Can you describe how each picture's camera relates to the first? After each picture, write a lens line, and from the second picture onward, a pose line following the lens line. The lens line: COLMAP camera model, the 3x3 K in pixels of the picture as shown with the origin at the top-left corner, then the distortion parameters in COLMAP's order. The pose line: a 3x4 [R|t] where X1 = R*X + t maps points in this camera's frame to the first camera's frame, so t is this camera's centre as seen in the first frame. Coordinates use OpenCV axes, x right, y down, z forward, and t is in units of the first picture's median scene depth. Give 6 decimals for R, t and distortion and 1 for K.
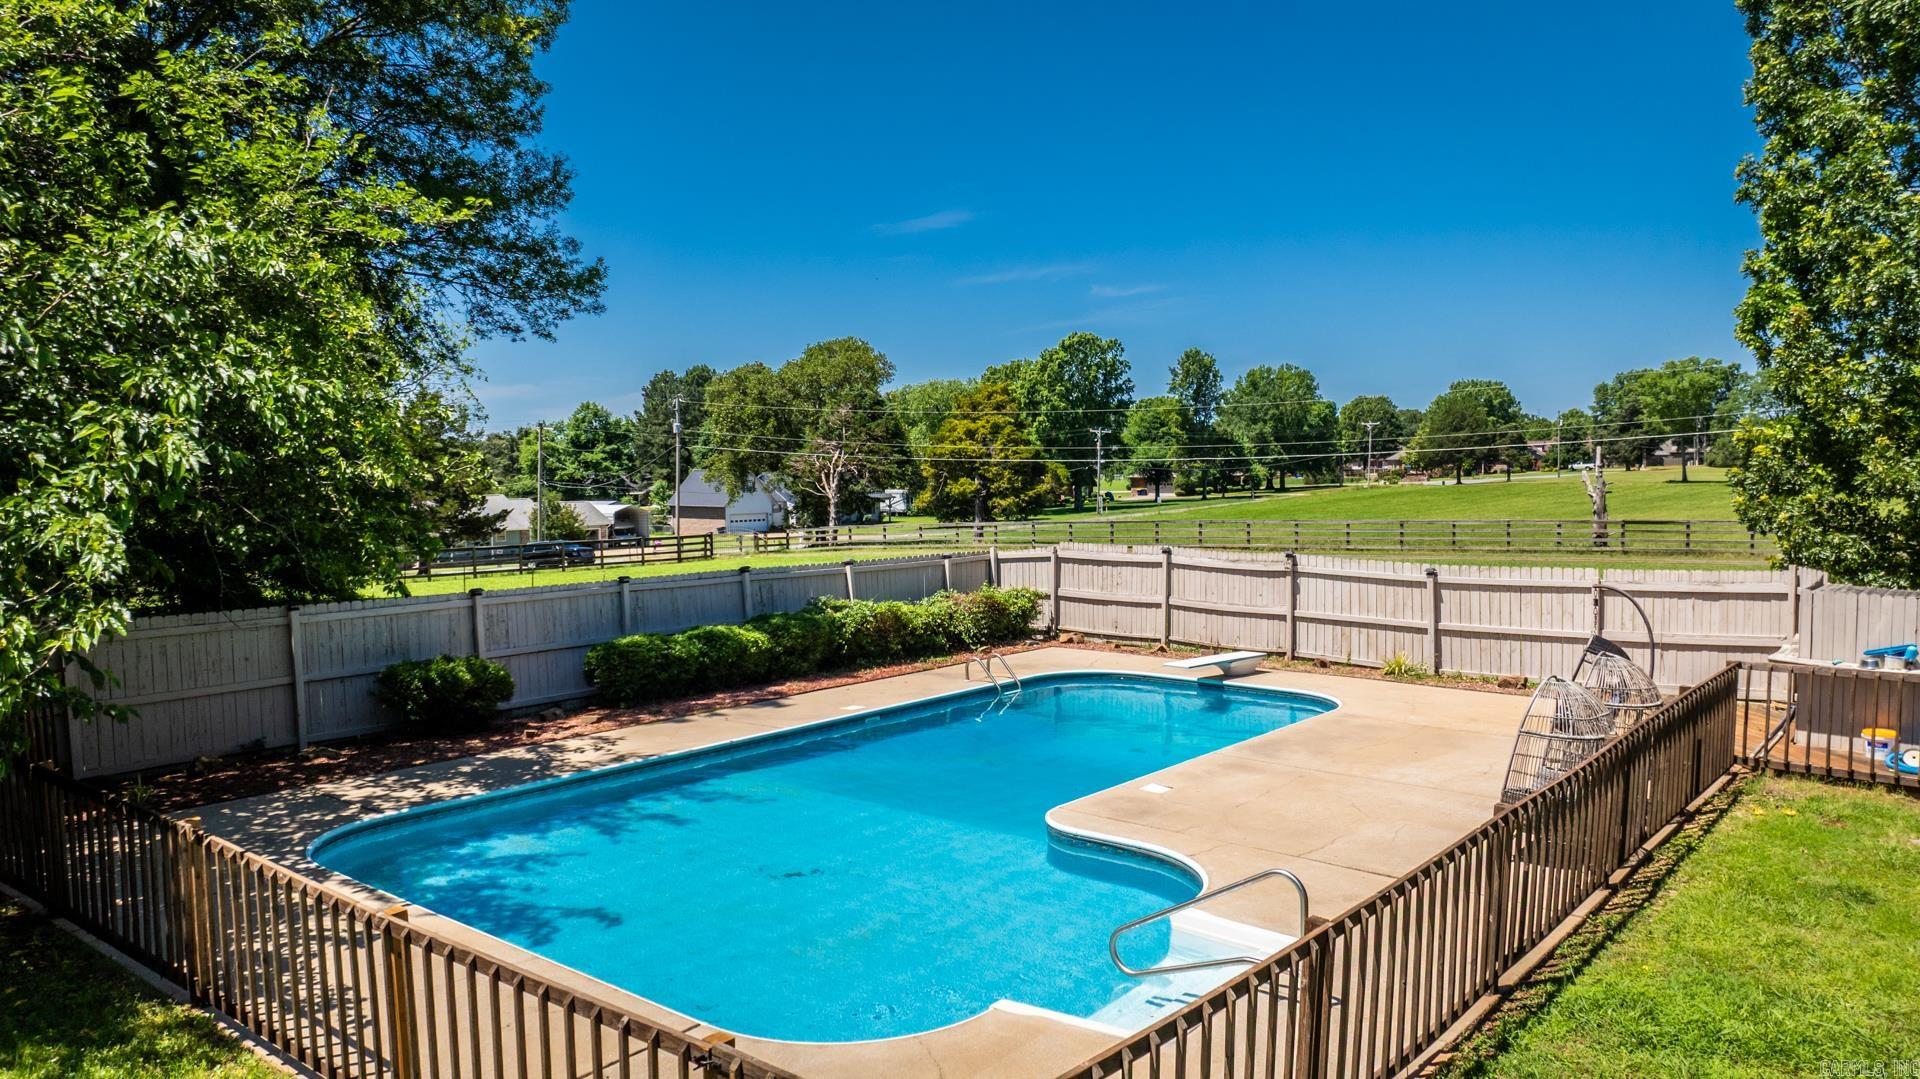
lens RADIAL K [[1351.0, 0, 961.3], [0, 1351.0, 553.3], [0, 0, 1]] dist [-0.007116, -0.000546]
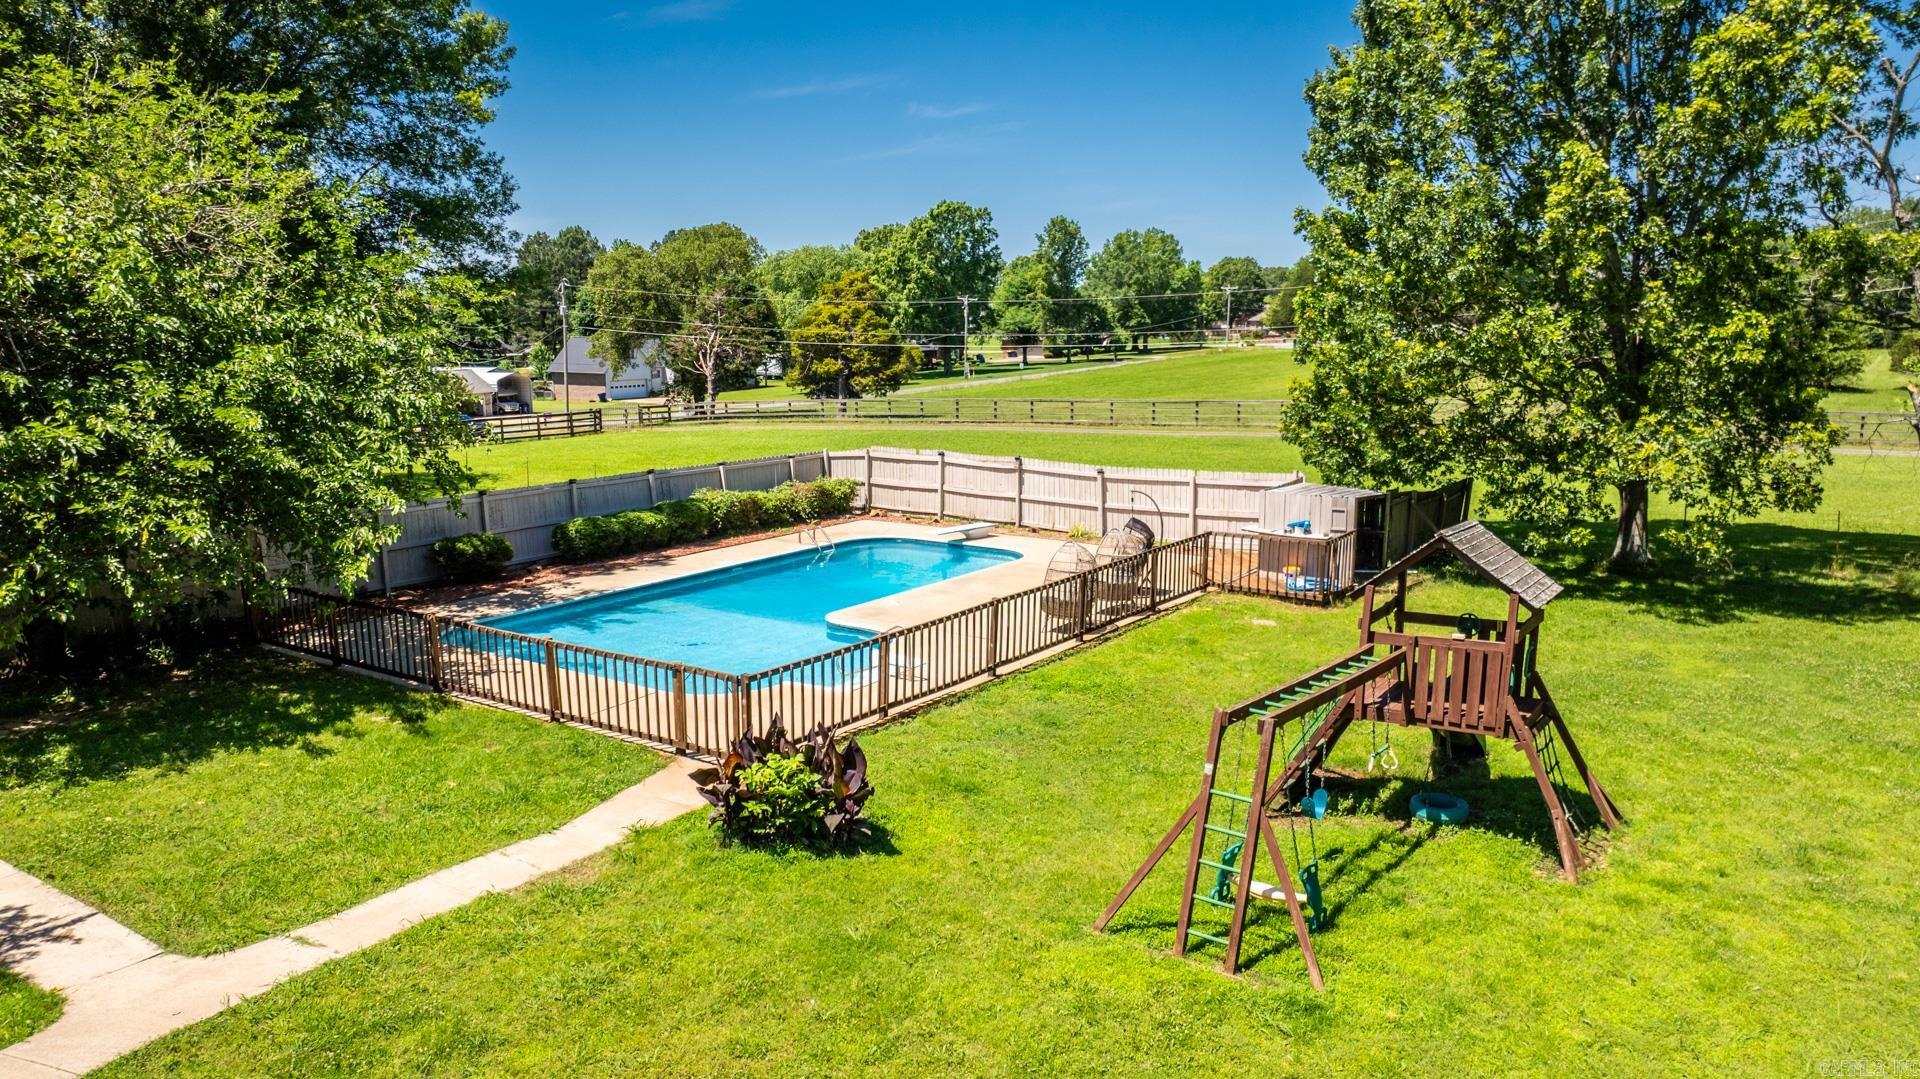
lens RADIAL K [[1372.9, 0, 960.0], [0, 1372.9, 539.5], [0, 0, 1]] dist [0.011863, 0.000507]
pose [[0.996521, -0.011071, 0.082601, 0.014203], [0.003016, 0.995279, 0.097013, -0.015685], [-0.083285, -0.096426, 0.991850, -0.143046]]
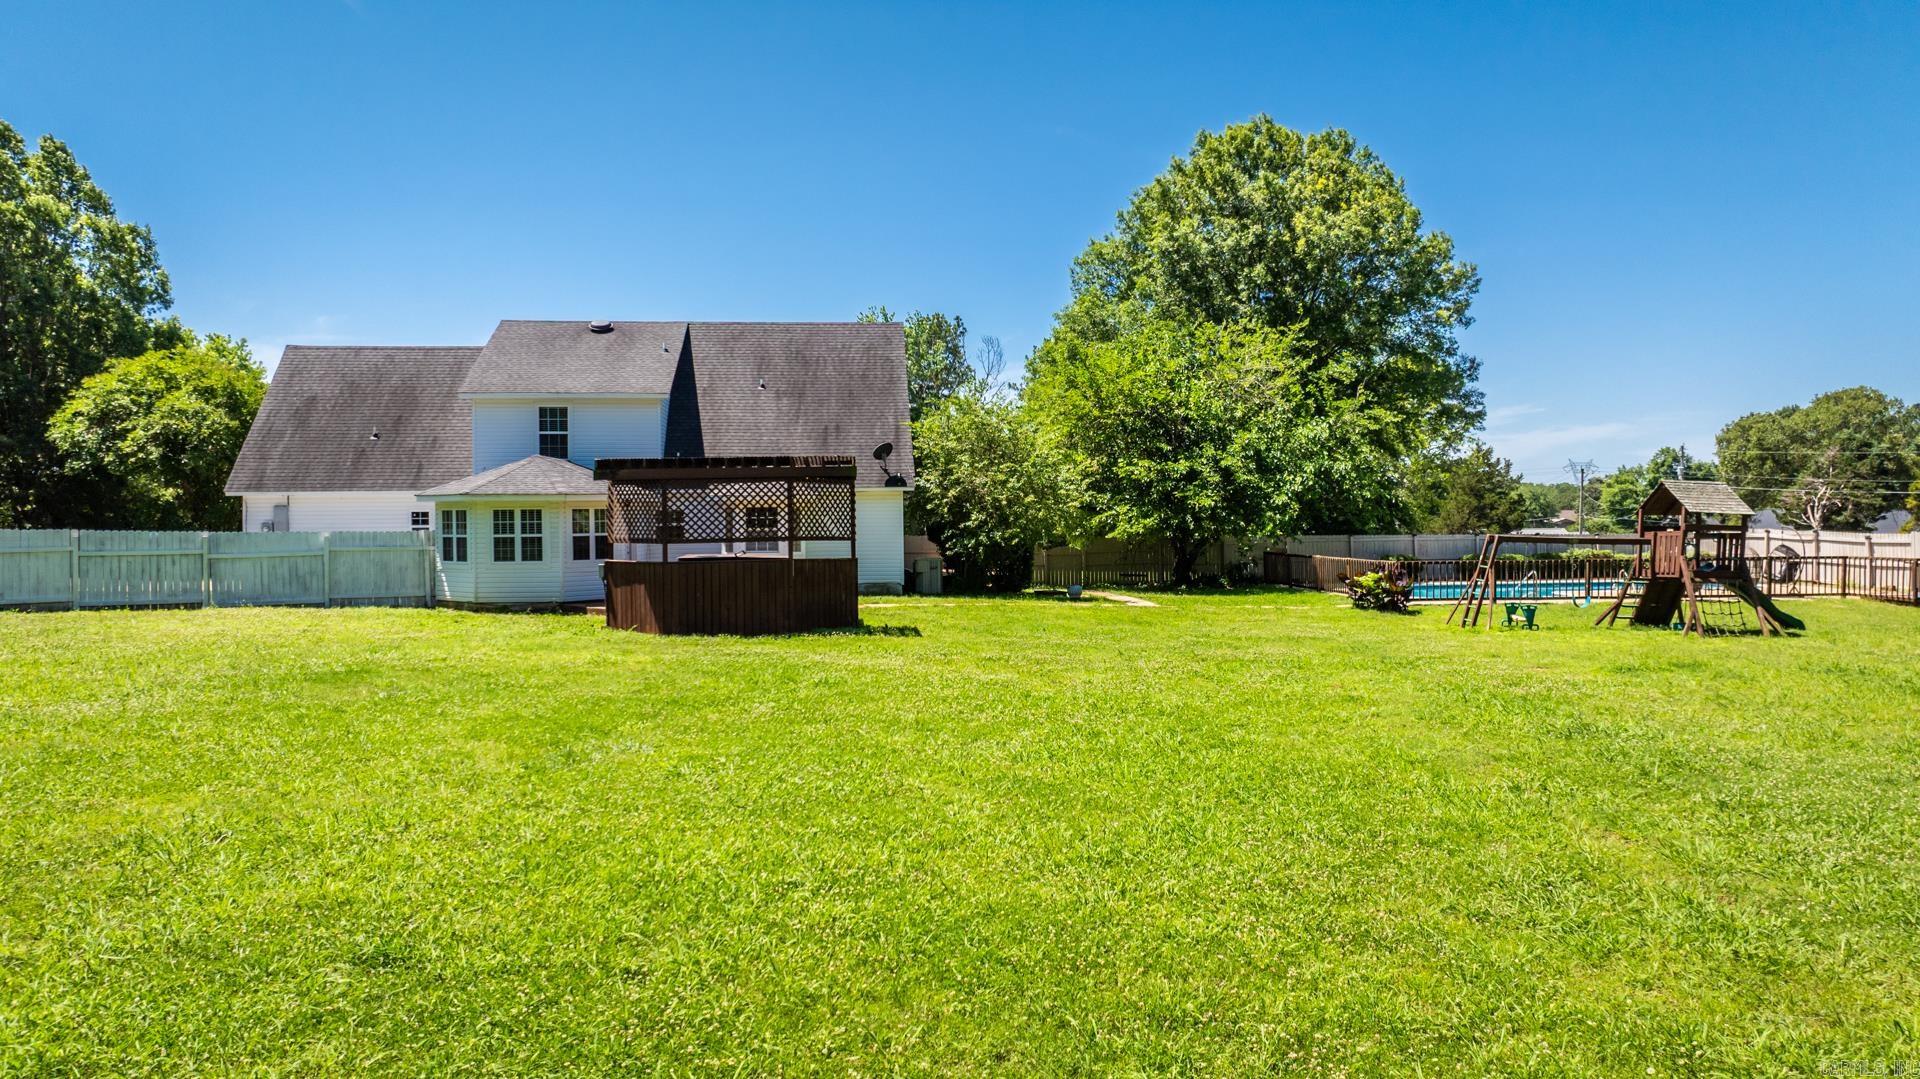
lens RADIAL K [[1351.0, 0, 961.3], [0, 1351.0, 553.3], [0, 0, 1]] dist [-0.007116, -0.000546]
pose [[0.706659, 0.020439, -0.707259, 0.203946], [-0.044603, 0.998881, -0.015699, 0.032936], [0.706147, 0.042639, 0.706781, -0.347121]]
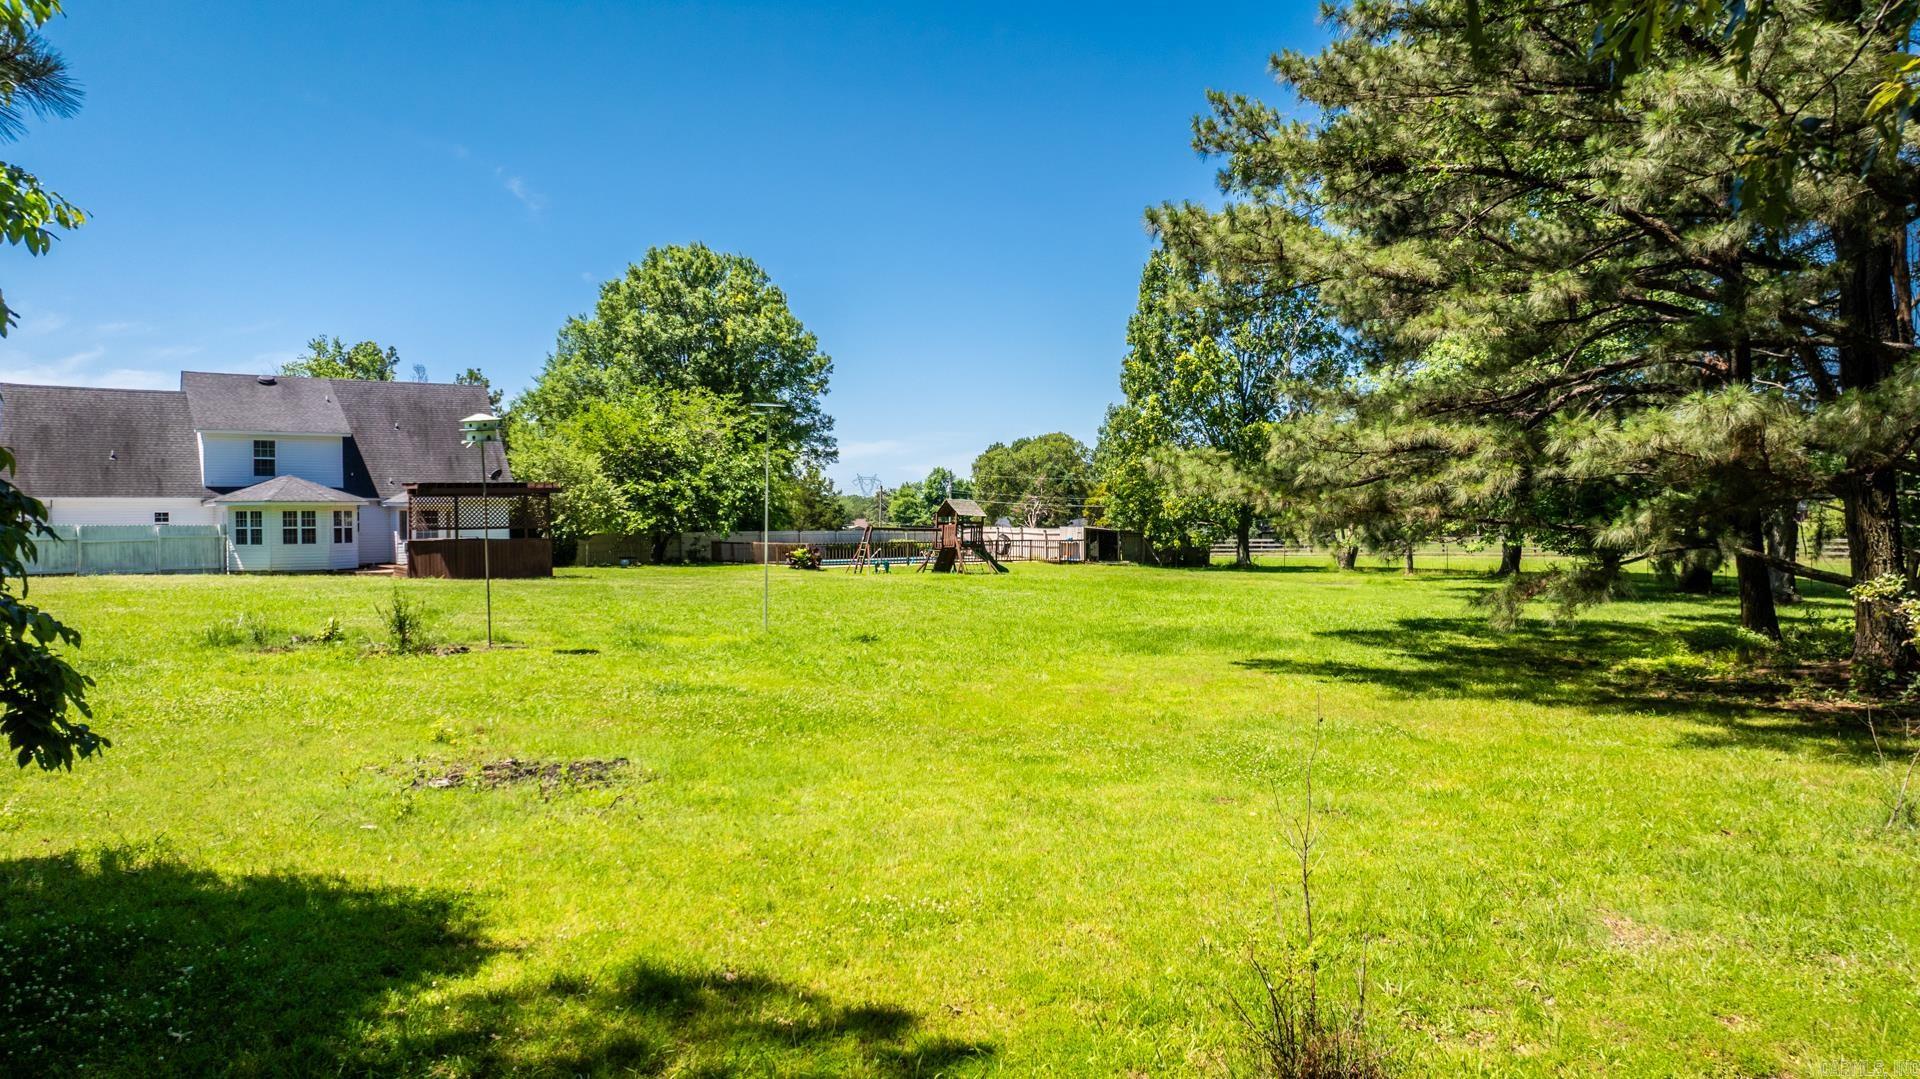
lens RADIAL K [[1356.0, 0, 966.6], [0, 1356.0, 546.9], [0, 0, 1]] dist [-0.033651, -0.002648]
pose [[0.960665, 0.006610, -0.277631, 0.290479], [-0.019392, 0.998873, -0.043317, 0.055275], [0.277032, 0.046997, 0.959711, -0.643285]]
